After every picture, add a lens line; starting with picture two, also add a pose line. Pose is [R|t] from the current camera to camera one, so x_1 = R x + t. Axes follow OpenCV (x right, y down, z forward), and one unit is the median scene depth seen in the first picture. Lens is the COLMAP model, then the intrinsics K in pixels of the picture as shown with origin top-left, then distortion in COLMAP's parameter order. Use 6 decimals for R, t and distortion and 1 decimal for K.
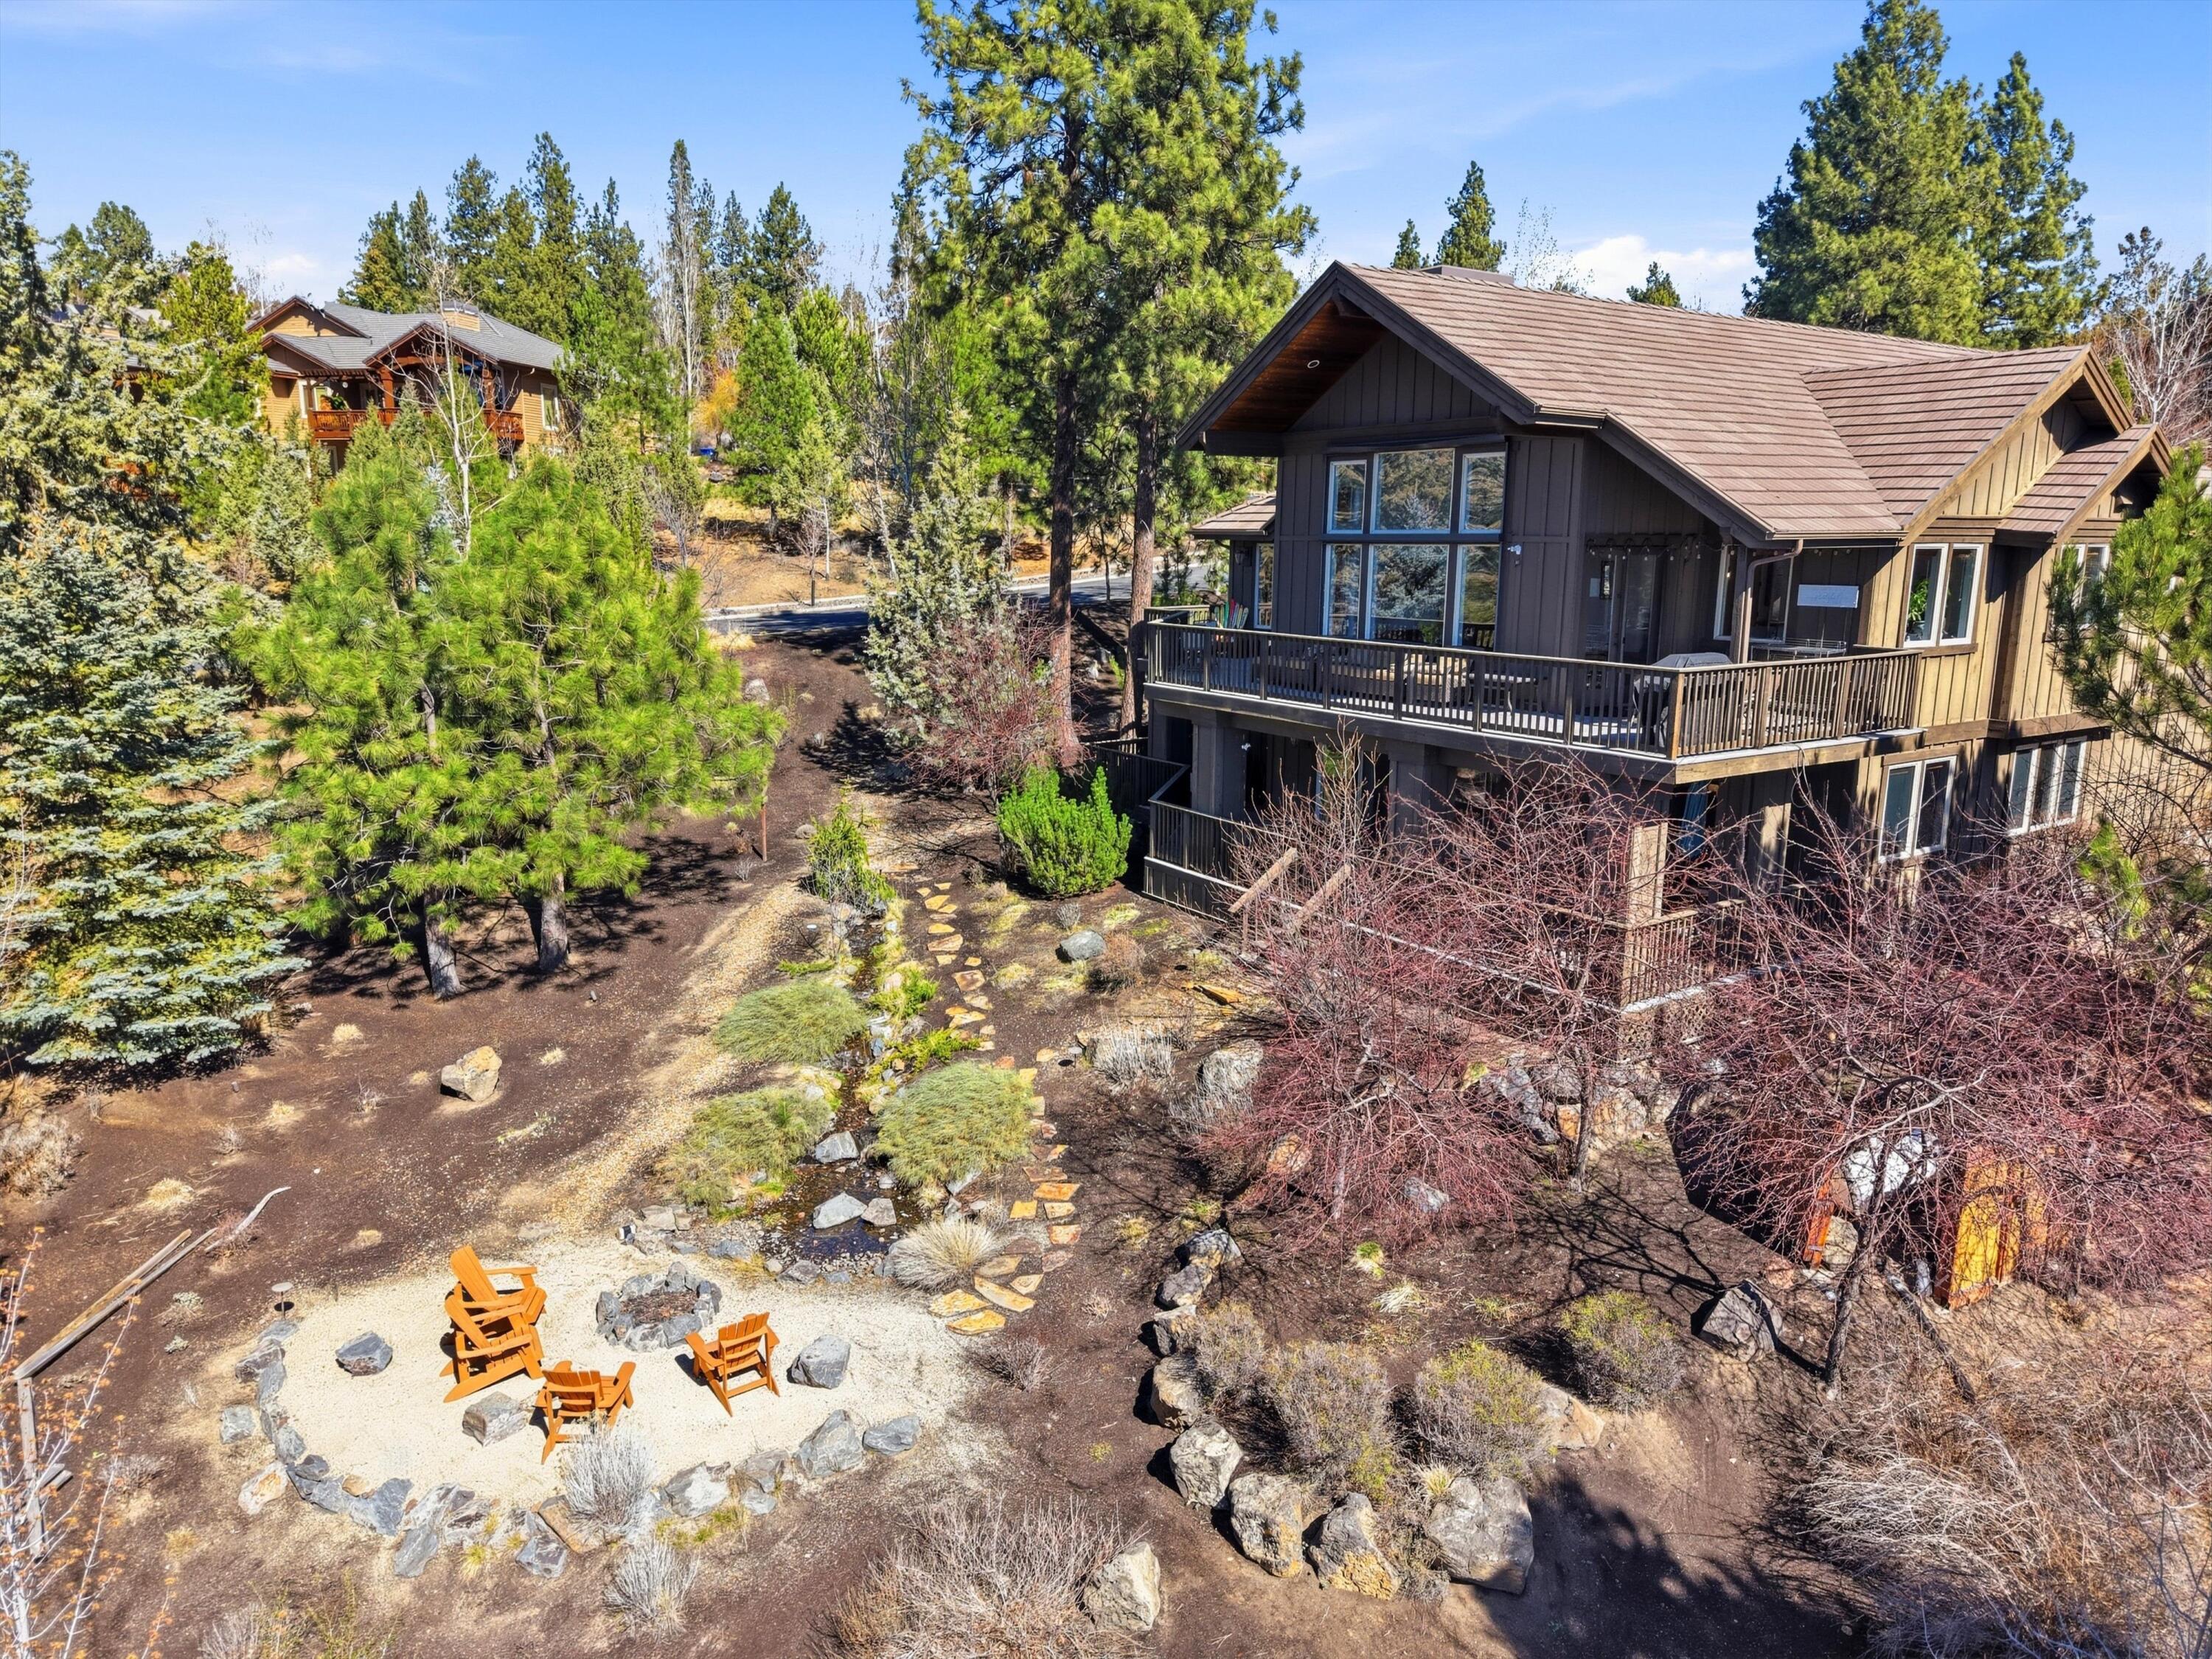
lens RADIAL K [[1472.6, 0, 1093.3], [0, 1472.6, 824.4], [0, 0, 1]] dist [0.035139, -0.029236]
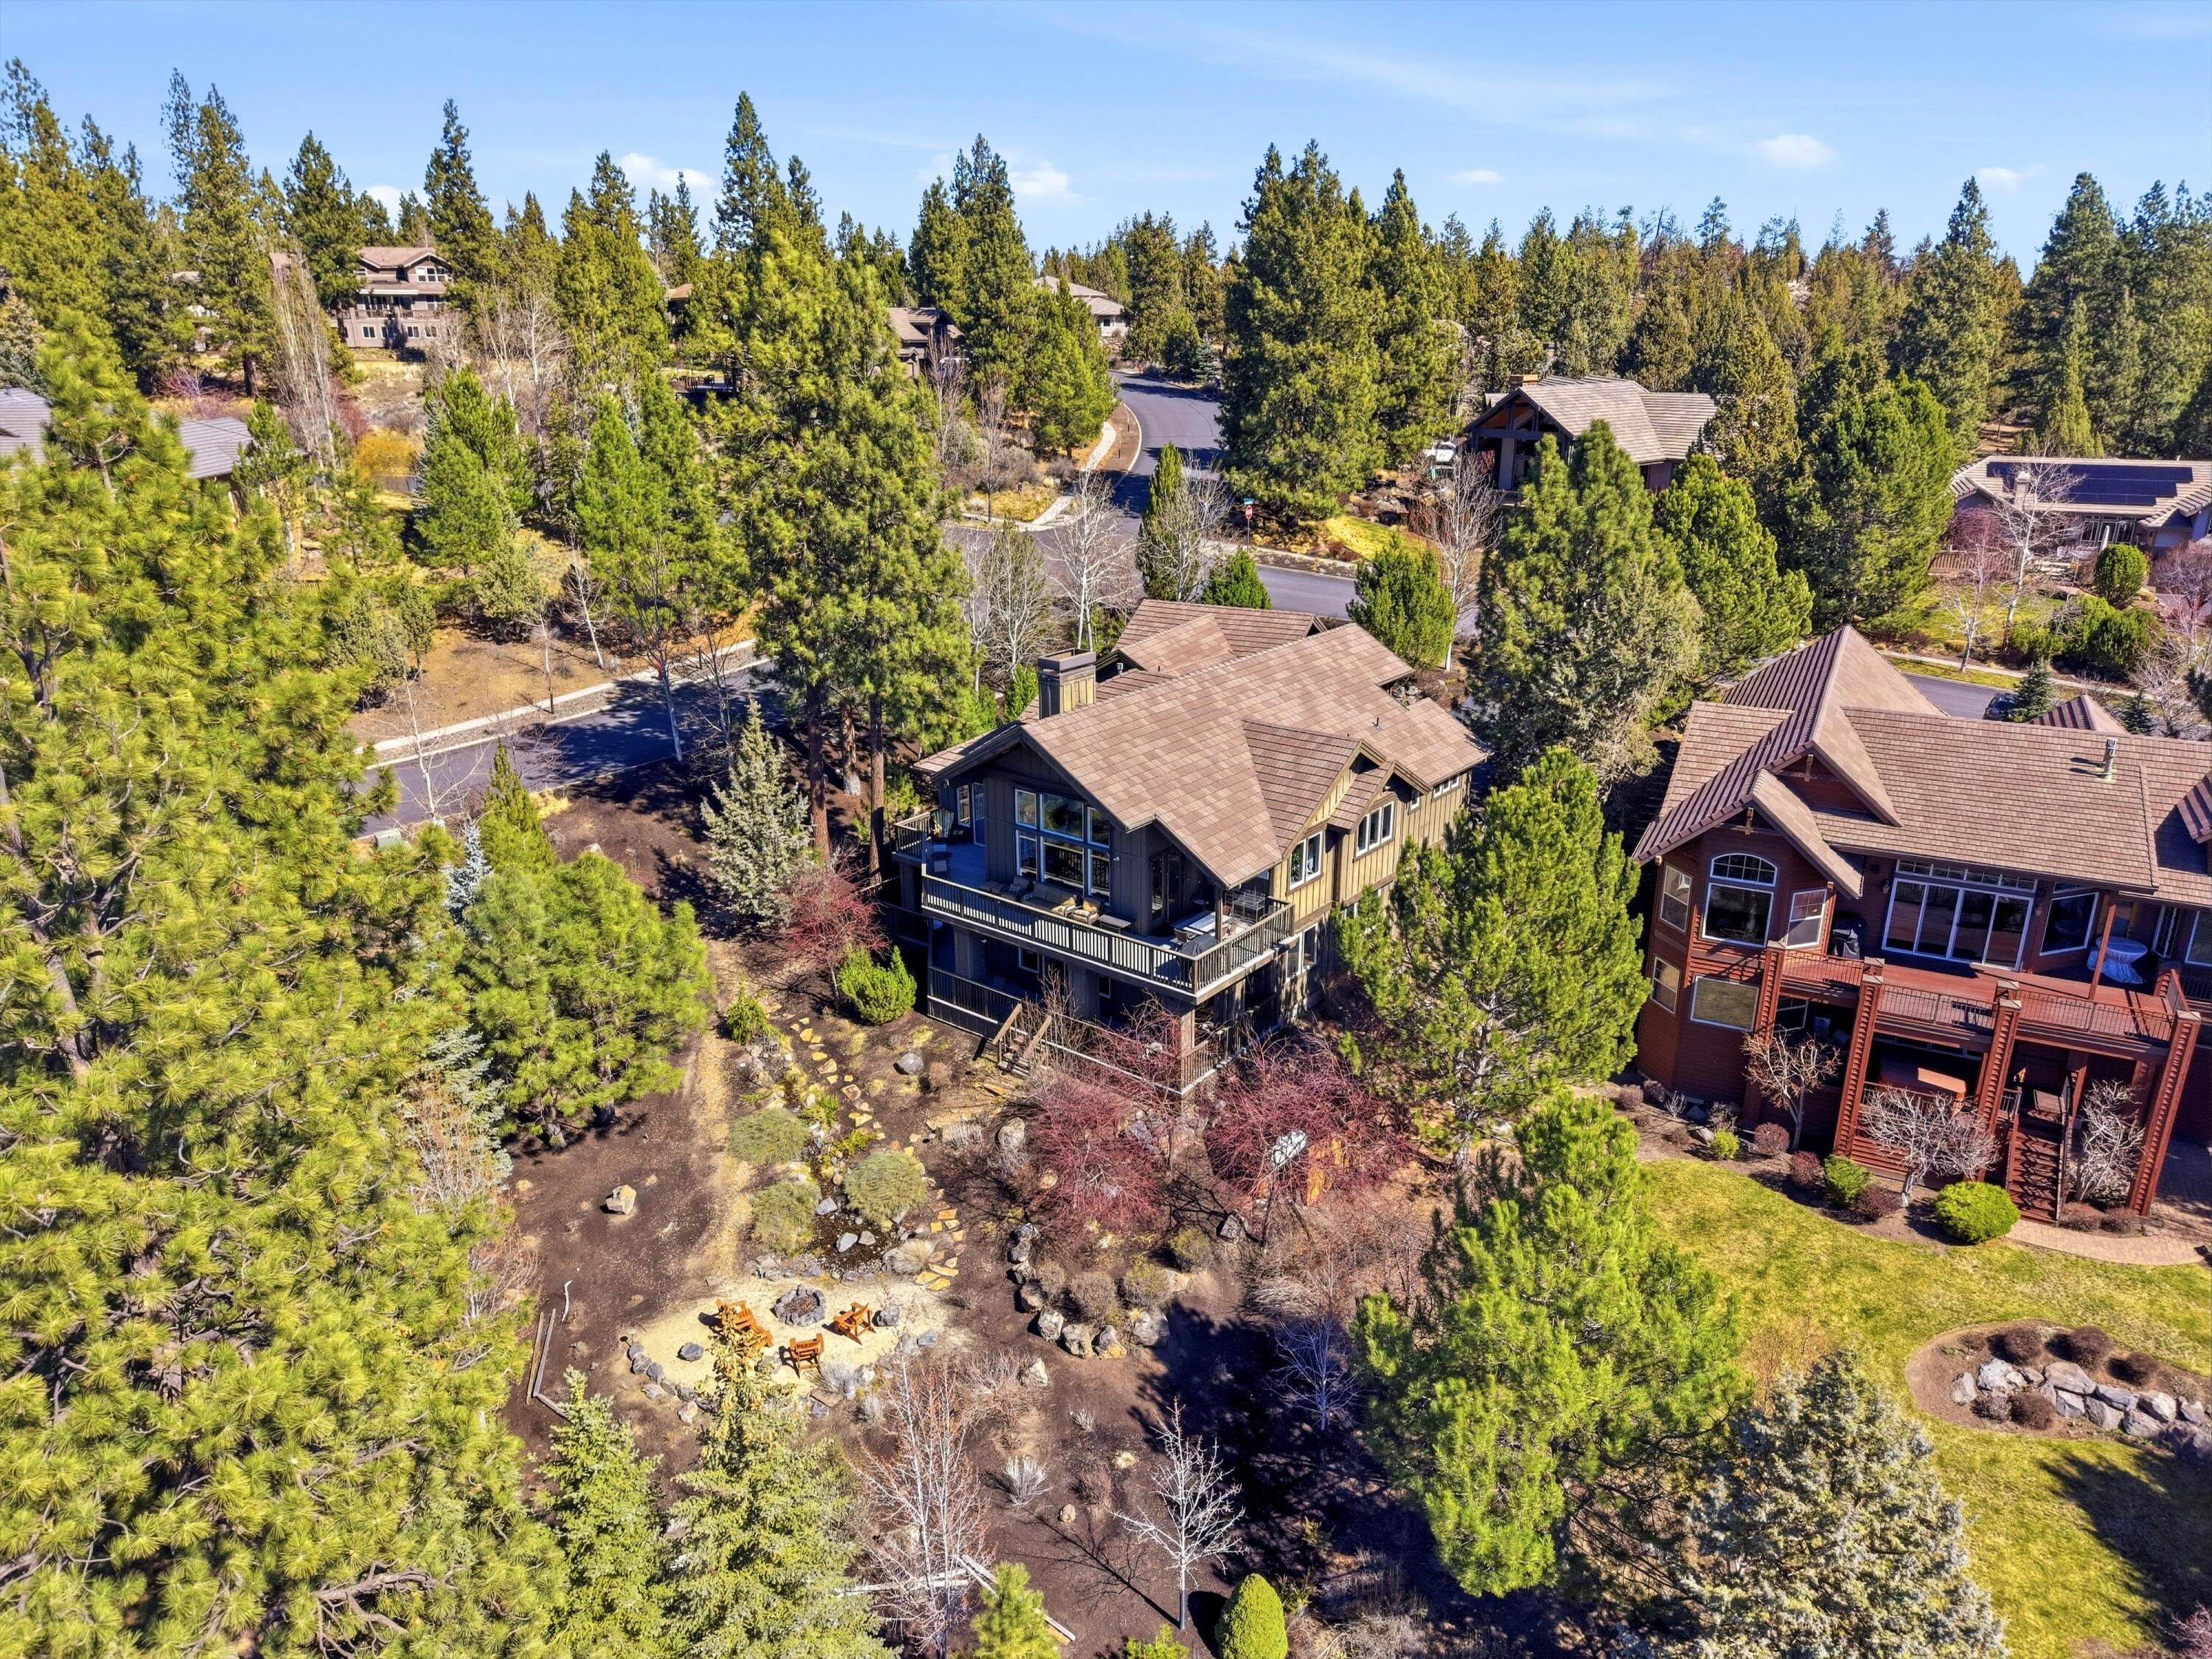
lens RADIAL K [[1472.6, 0, 1093.6], [0, 1472.6, 821.2], [0, 0, 1]] dist [0.035139, -0.029236]
pose [[0.951300, -0.110910, 0.287623, -0.385335], [0.072465, 0.987346, 0.141056, -0.623720], [-0.299628, -0.113344, 0.947299, -1.080001]]
